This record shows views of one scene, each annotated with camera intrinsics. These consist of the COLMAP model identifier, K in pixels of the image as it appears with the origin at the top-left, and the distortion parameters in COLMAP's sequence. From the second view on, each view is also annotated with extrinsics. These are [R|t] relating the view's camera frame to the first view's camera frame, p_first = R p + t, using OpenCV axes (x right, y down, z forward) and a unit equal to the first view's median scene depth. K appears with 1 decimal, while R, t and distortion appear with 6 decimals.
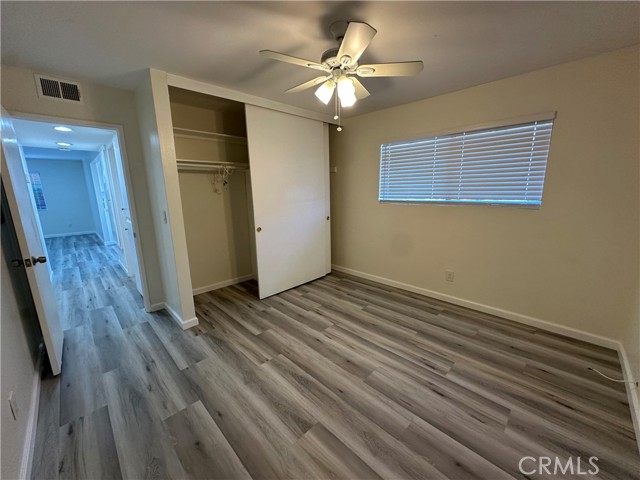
lens RADIAL K [[256.3, 0, 316.0], [0, 256.3, 243.2], [0, 0, 1]] dist [-0.014958, 0.000577]
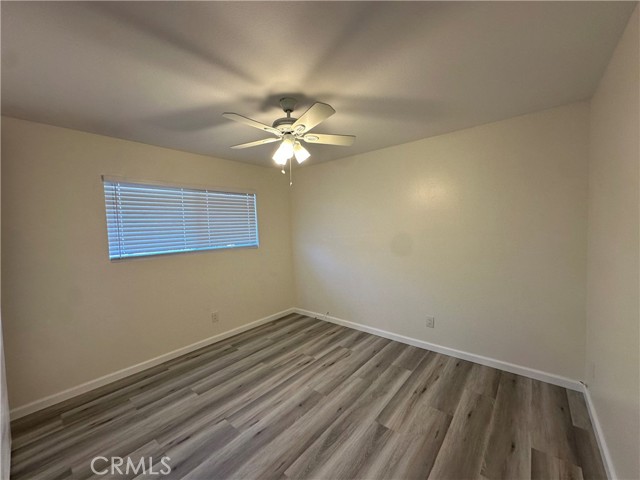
lens RADIAL K [[256.3, 0, 323.4], [0, 256.3, 245.4], [0, 0, 1]] dist [-0.014958, 0.000577]
pose [[-0.124479, -0.049735, 0.990975, -0.798796], [0.241398, 0.967216, 0.078865, -0.189407], [-0.962409, 0.249037, -0.108393, 0.822071]]
